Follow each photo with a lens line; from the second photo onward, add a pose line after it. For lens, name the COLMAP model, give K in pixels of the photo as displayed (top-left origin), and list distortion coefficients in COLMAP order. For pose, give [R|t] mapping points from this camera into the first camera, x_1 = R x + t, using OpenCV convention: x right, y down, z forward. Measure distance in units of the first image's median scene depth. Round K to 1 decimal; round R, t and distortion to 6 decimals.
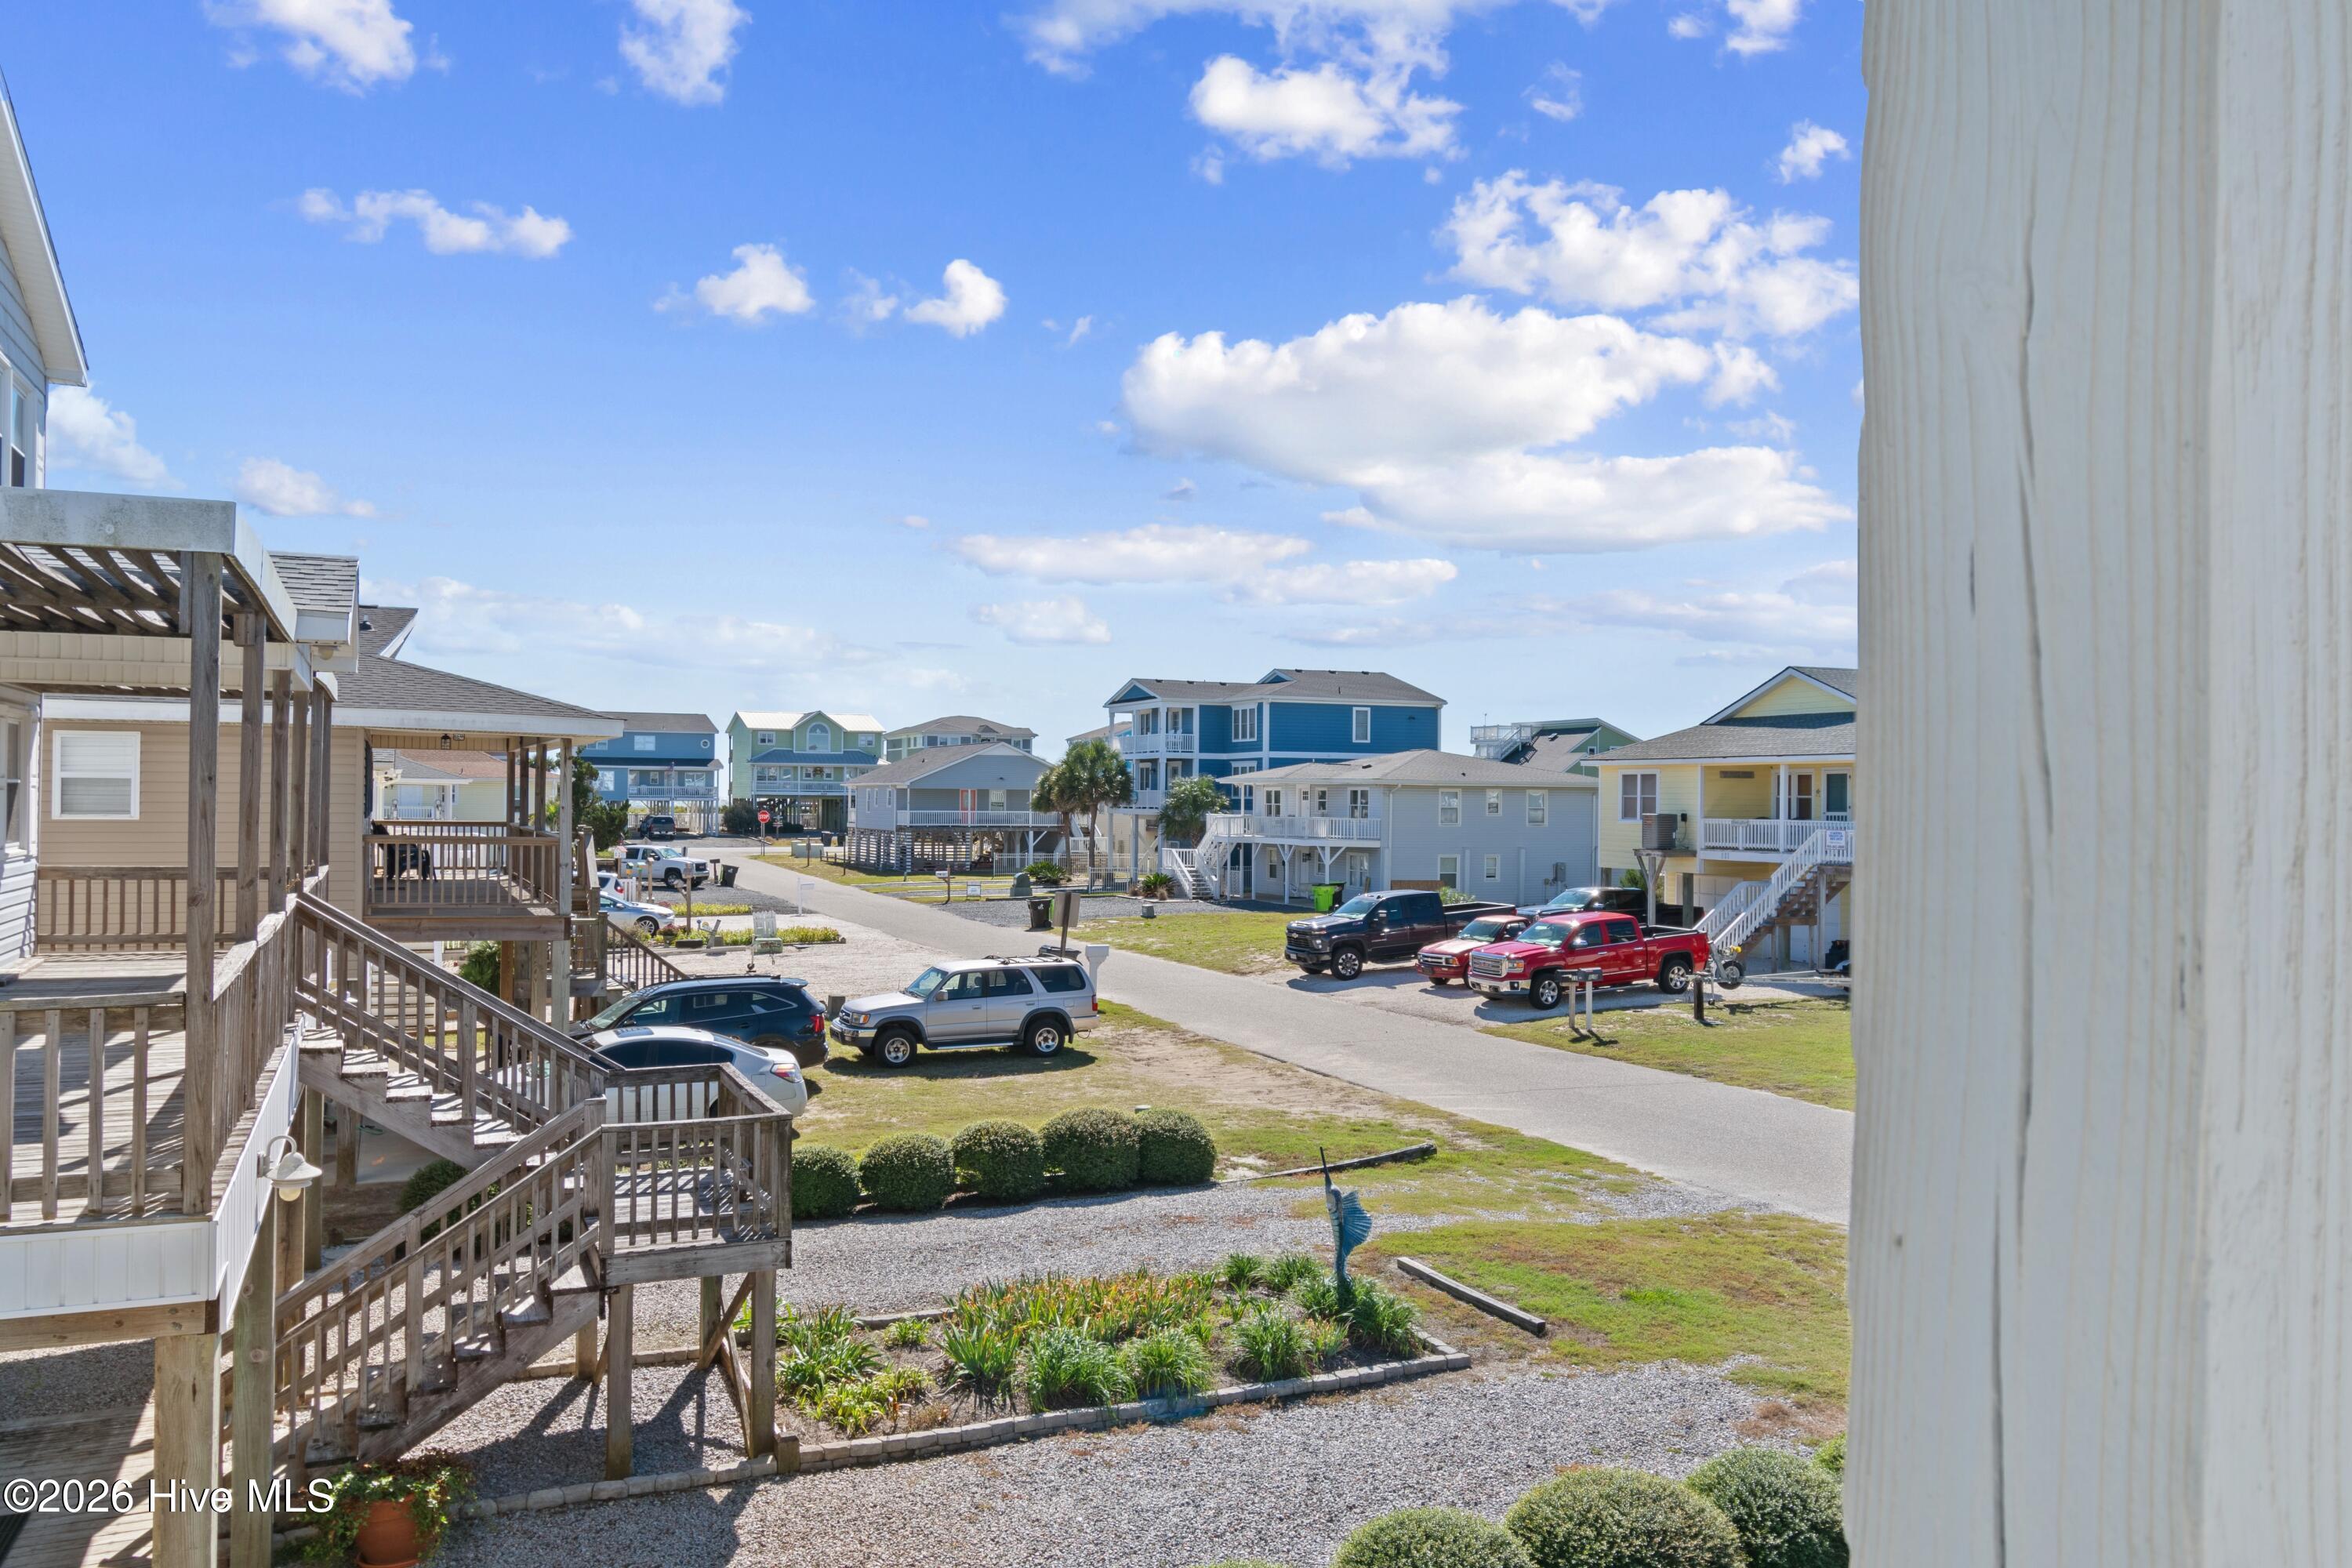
lens RADIAL K [[1753.6, 0, 1176.0], [0, 1753.6, 784.0], [0, 0, 1]] dist [-0.001640, -0.001236]
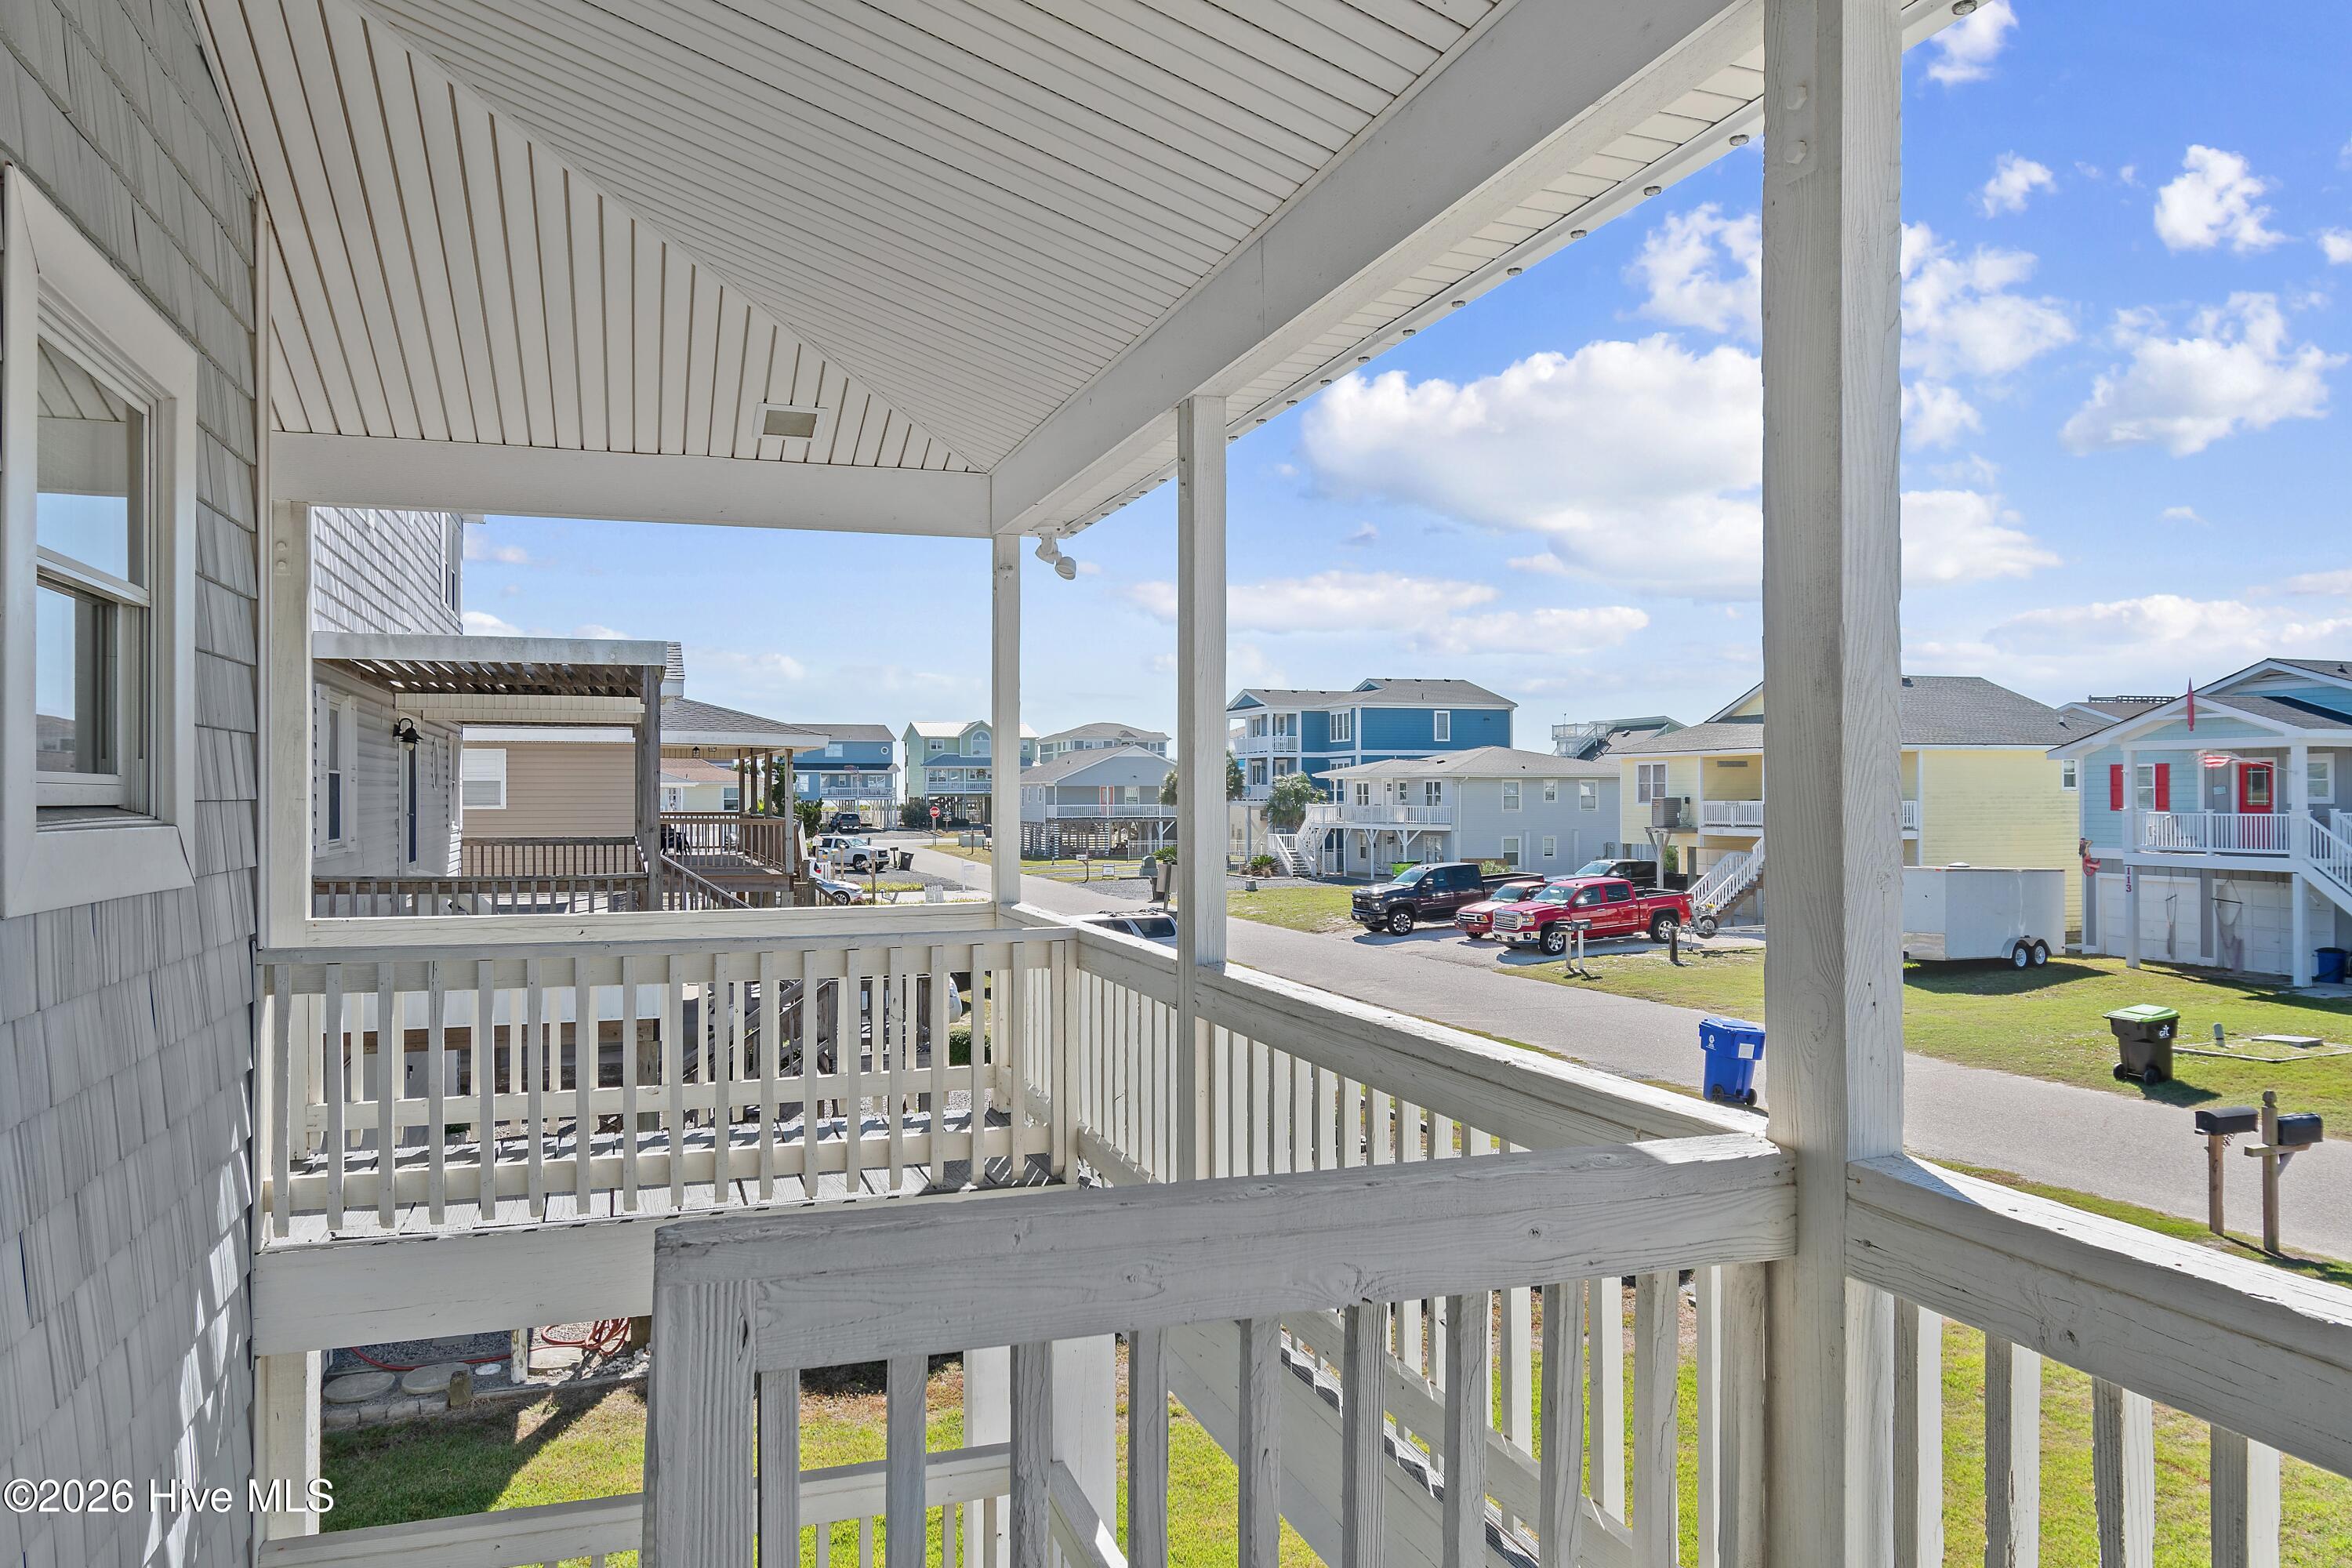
lens RADIAL K [[1631.0, 0, 1176.0], [0, 1631.0, 784.0], [0, 0, 1]] dist [0.000997, 0.000154]
pose [[0.996231, -0.012962, -0.085763, 0.025817], [0.013047, 0.999915, 0.000427, 0.002016], [0.085750, -0.001544, 0.996315, -0.096770]]
